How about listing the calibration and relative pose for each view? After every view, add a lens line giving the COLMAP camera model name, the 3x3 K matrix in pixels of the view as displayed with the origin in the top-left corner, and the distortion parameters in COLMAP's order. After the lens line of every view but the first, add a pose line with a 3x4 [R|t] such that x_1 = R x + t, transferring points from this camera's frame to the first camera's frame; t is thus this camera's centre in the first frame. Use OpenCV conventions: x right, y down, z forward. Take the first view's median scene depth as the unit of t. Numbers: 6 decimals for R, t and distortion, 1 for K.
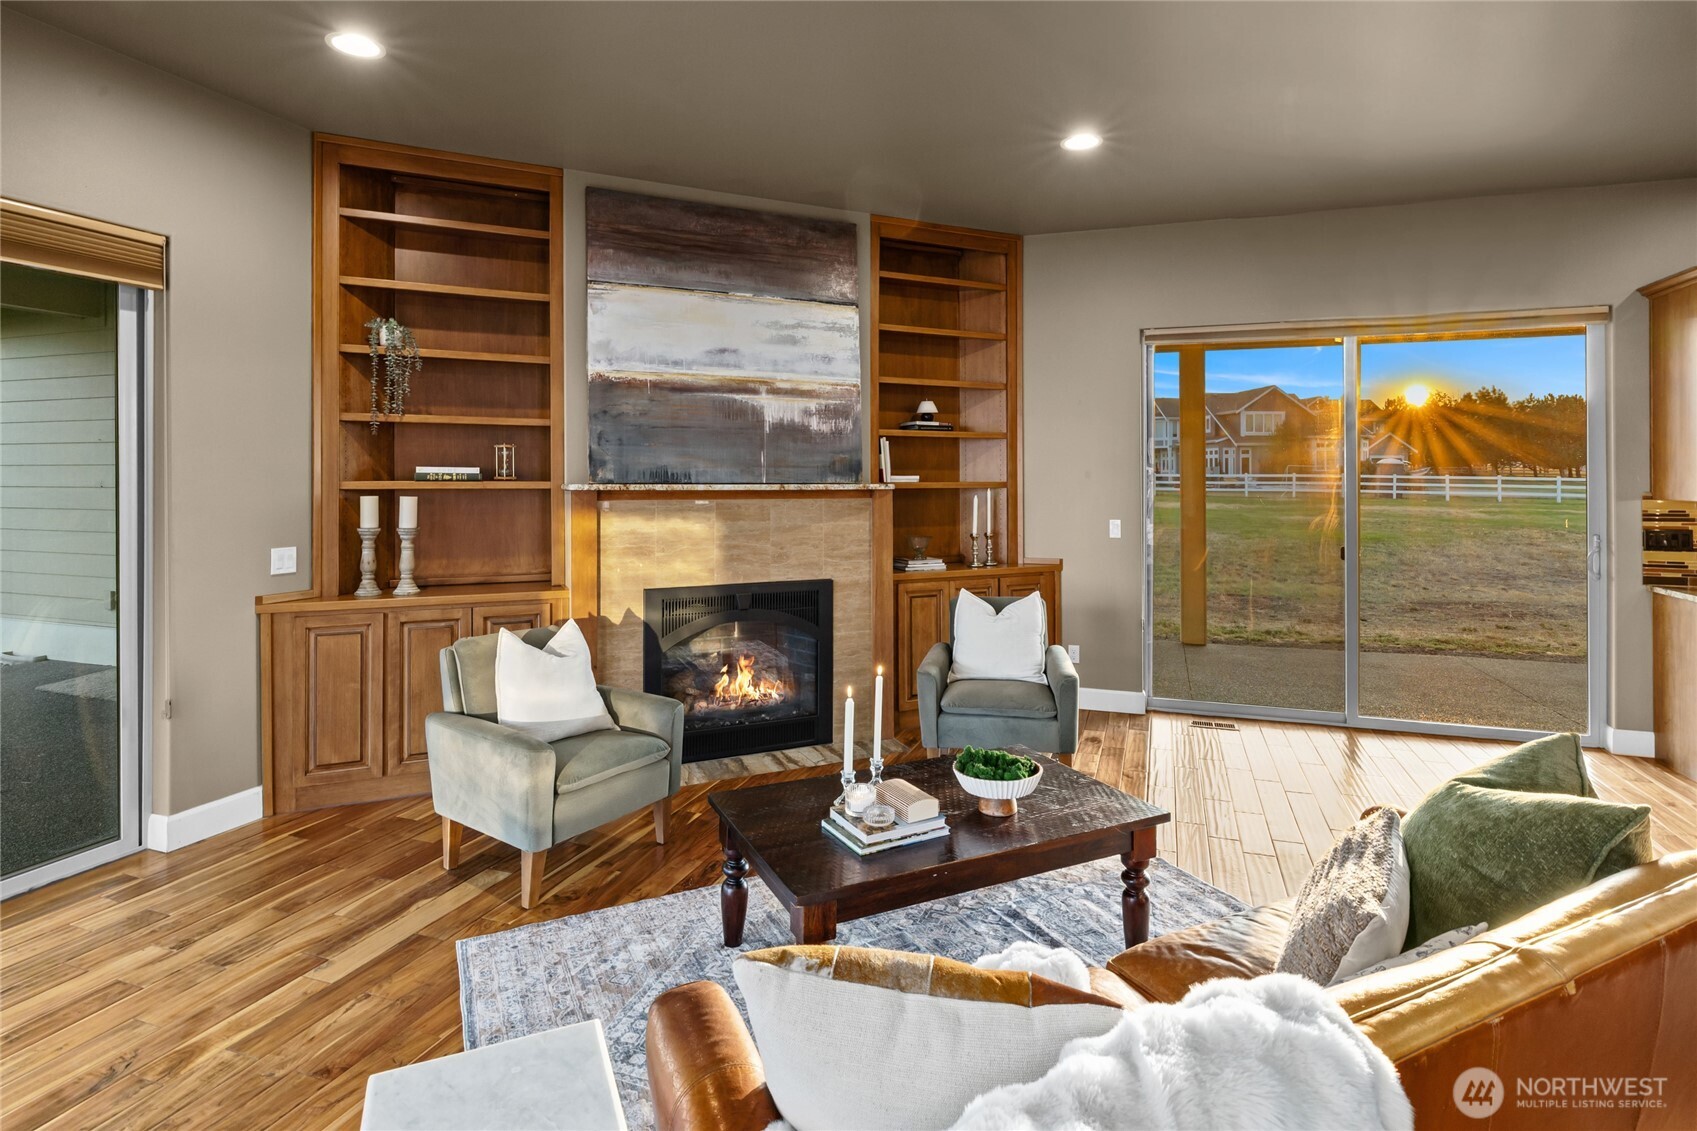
lens RADIAL K [[866.7, 0, 852.6], [0, 866.7, 475.0], [0, 0, 1]] dist [-0.009231, 0.002077]
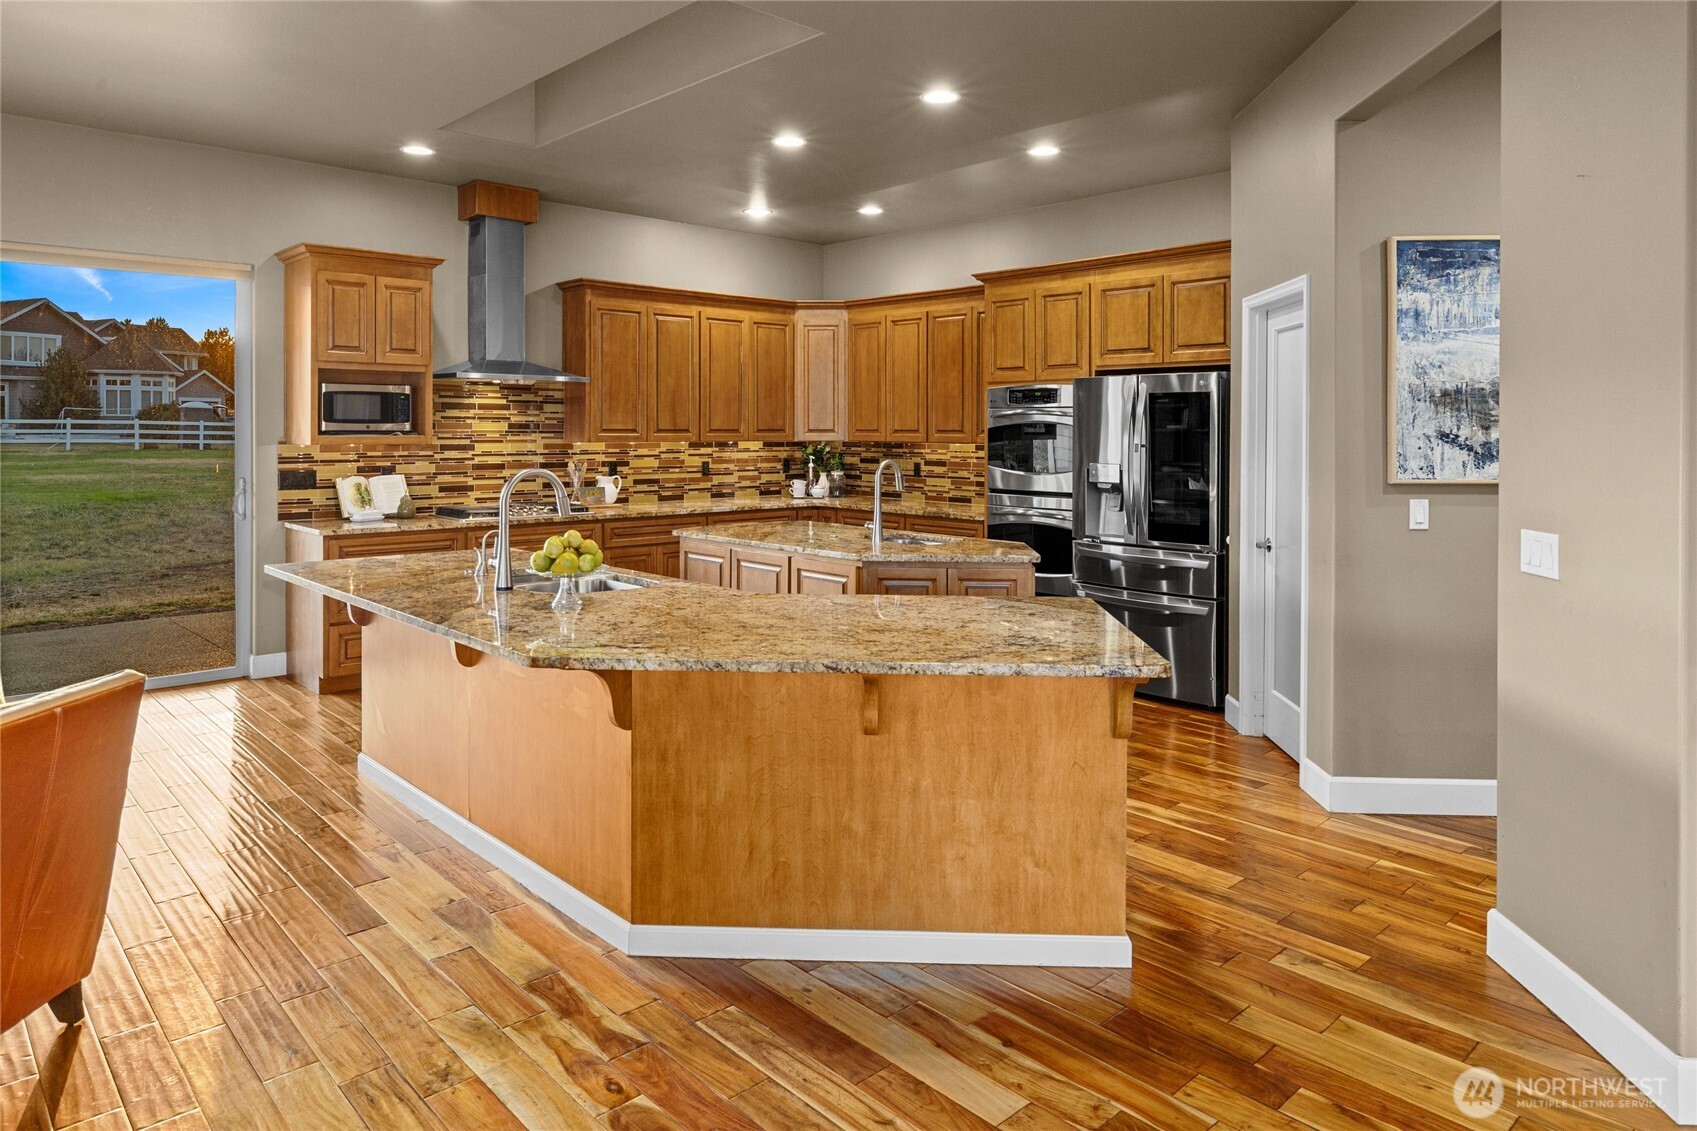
lens RADIAL K [[1071.3, 0, 839.9], [0, 1071.3, 440.8], [0, 0, 1]] dist [-0.005182, 0.005889]
pose [[0.471120, -0.009631, 0.882017, 0.046207], [-0.006221, 0.999879, 0.014241, -0.000322], [-0.882047, -0.012197, 0.471003, -0.287024]]
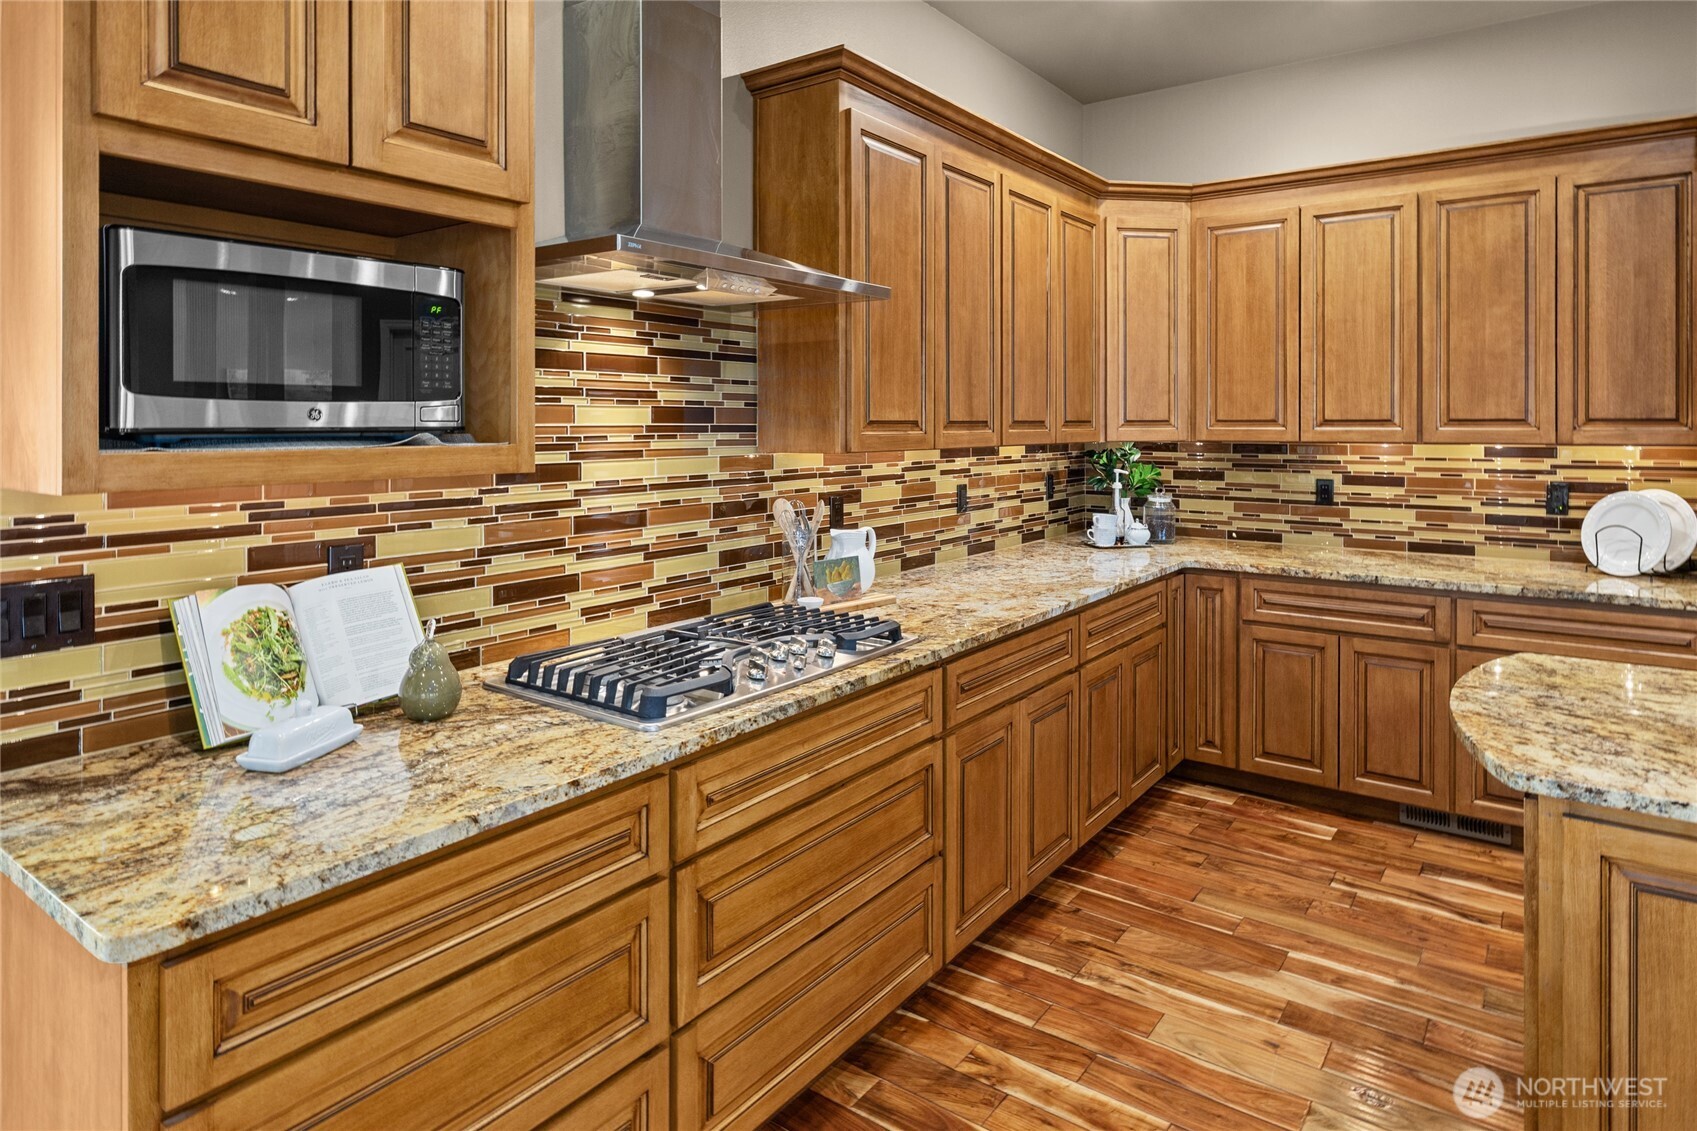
lens RADIAL K [[983.7, 0, 843.3], [0, 983.7, 425.1], [0, 0, 1]] dist [-0.002170, 0.003559]
pose [[0.299839, -0.003497, 0.953983, 0.712513], [0.000007, 0.999993, 0.003663, 0.007826], [-0.953990, -0.001092, 0.299837, 0.628647]]
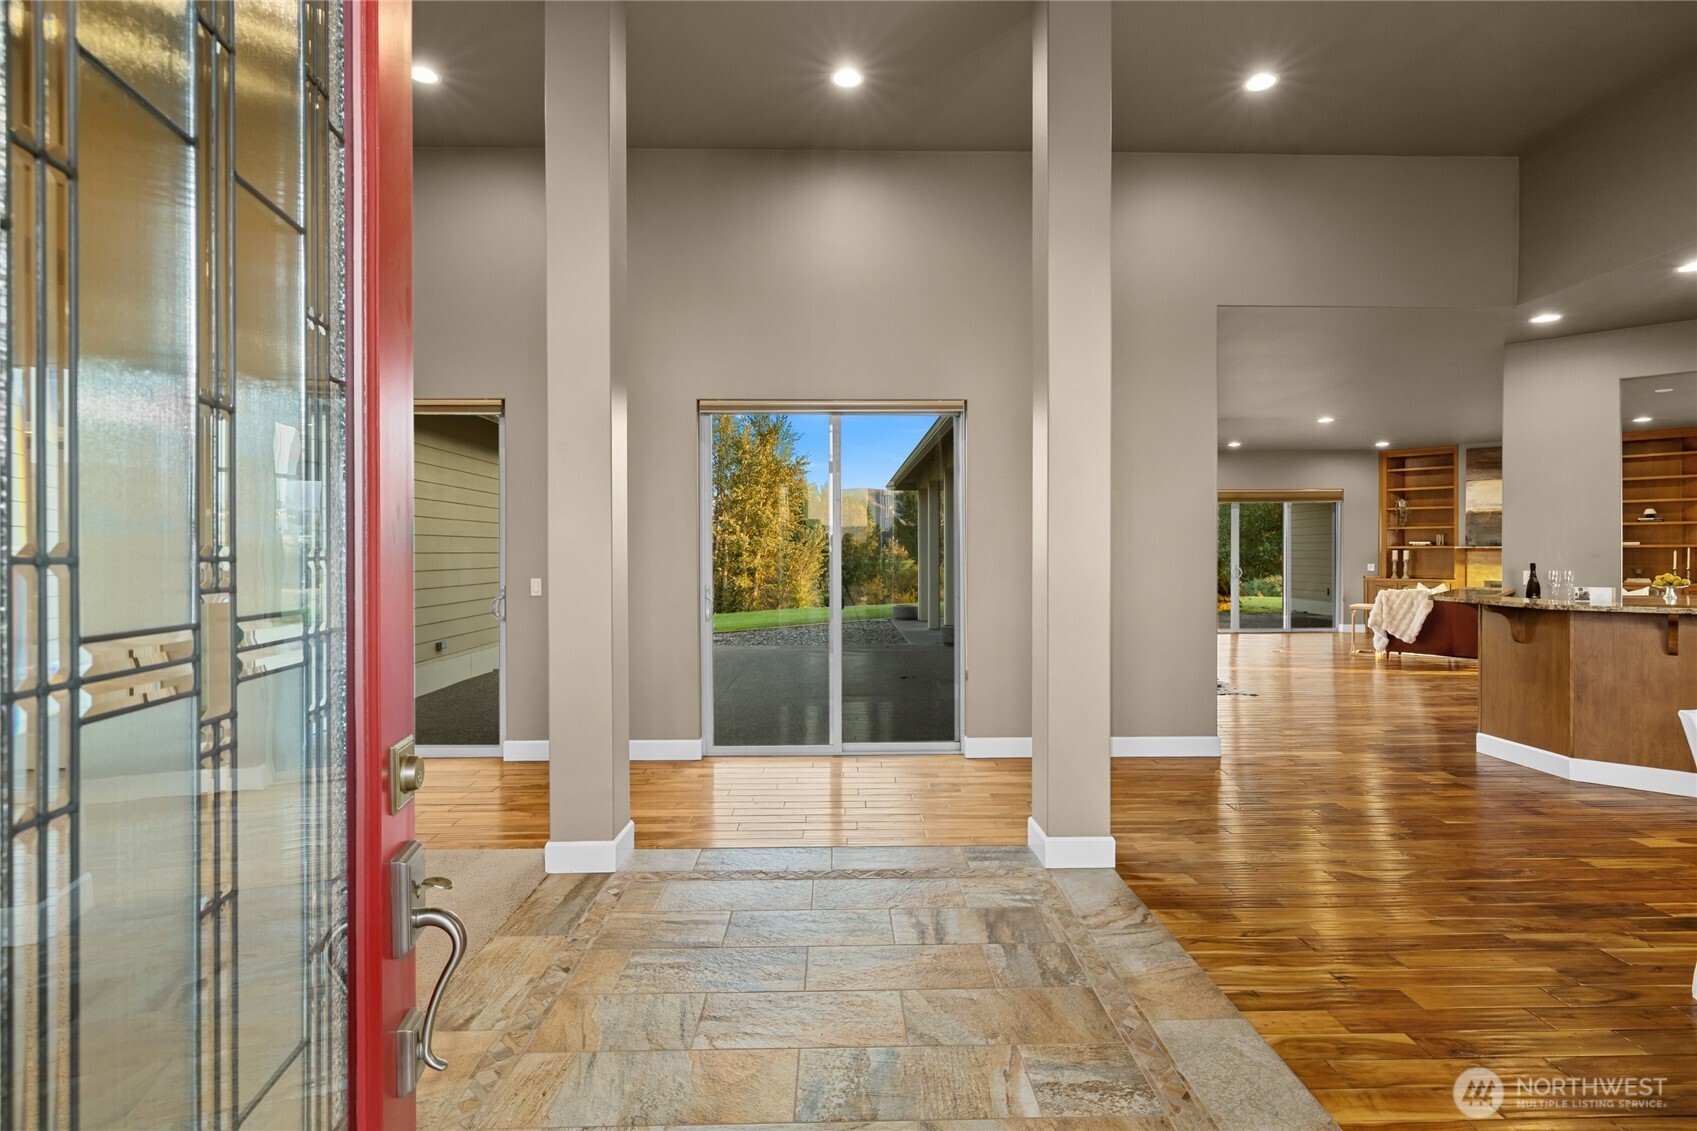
lens RADIAL K [[853.1, 0, 845.7], [0, 853.1, 561.0], [0, 0, 1]] dist [-0.001593, 0.000854]
pose [[0.348612, 0.005499, -0.937251, 1.731567], [0.008220, 0.999926, 0.008924, 0.016150], [0.937231, -0.010816, 0.348541, -2.088637]]
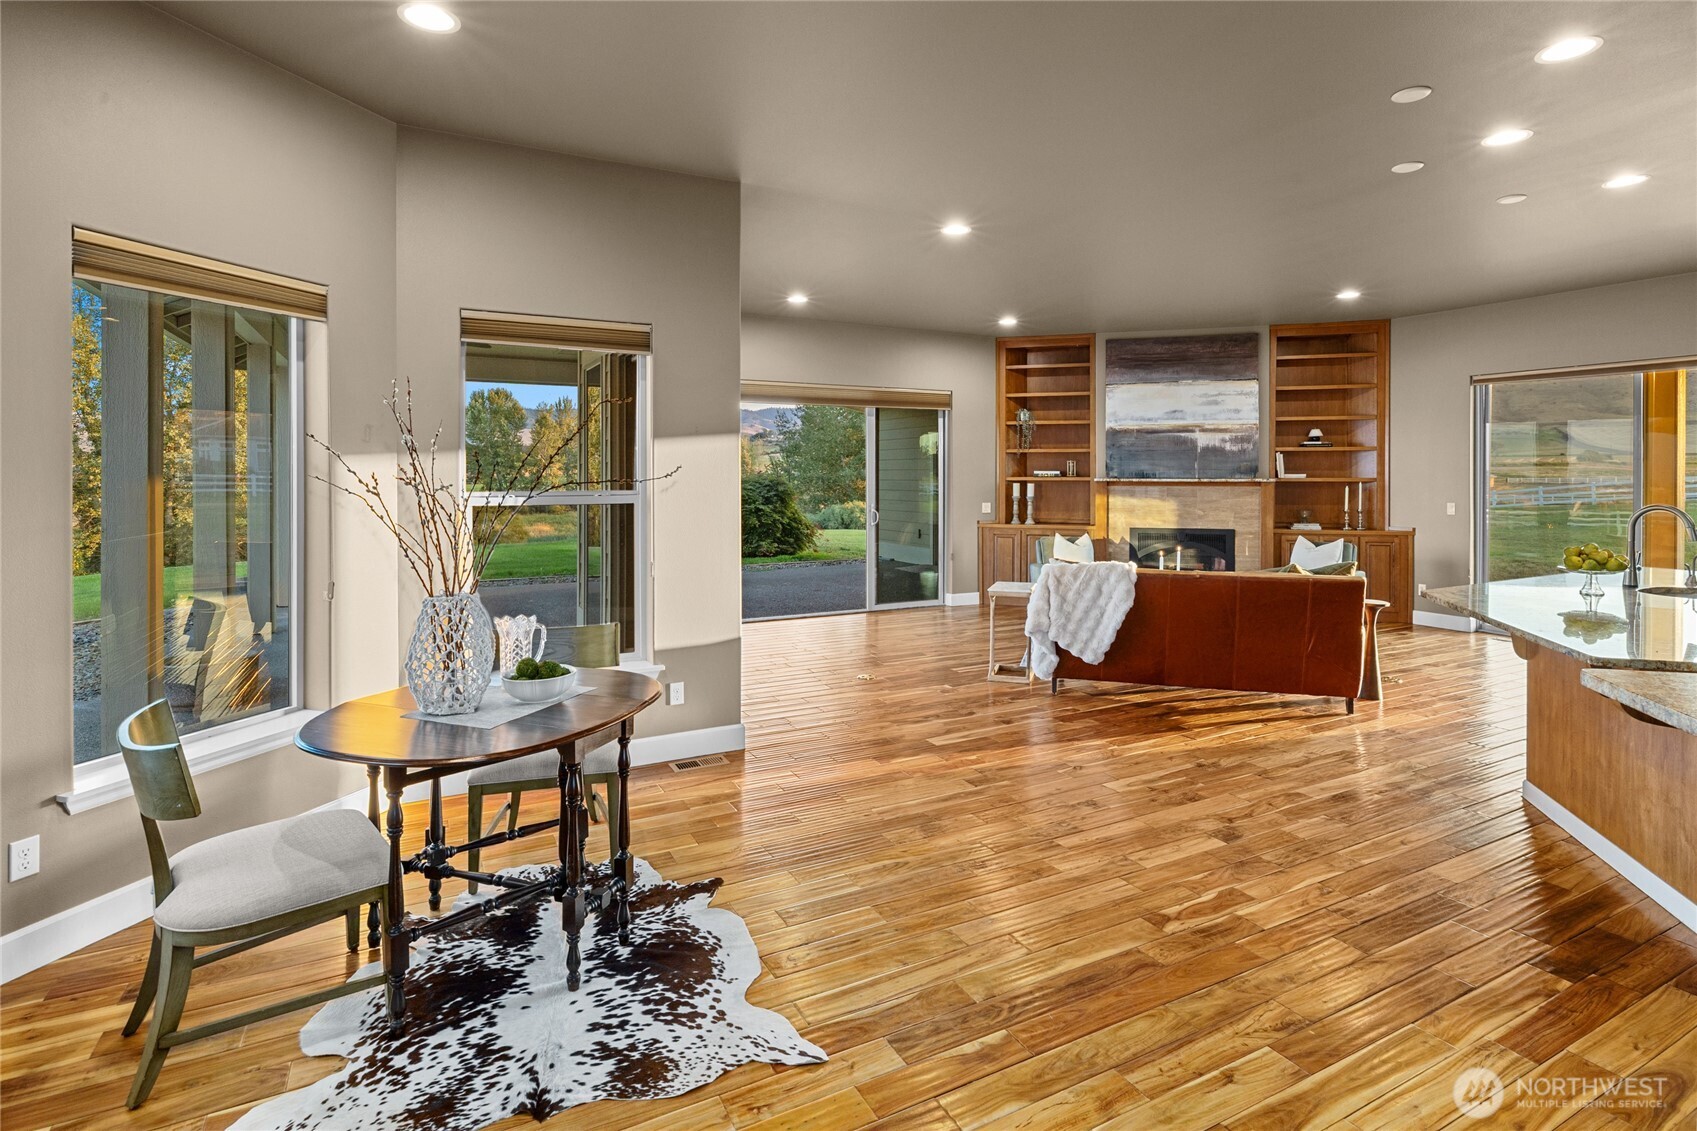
lens RADIAL K [[853.1, 0, 851.4], [0, 853.1, 486.3], [0, 0, 1]] dist [-0.001593, 0.000854]
pose [[0.733351, 0.007271, -0.679811, 0.657456], [0.003234, 0.999894, 0.014184, -0.002460], [0.679842, -0.012601, 0.733250, -0.966514]]
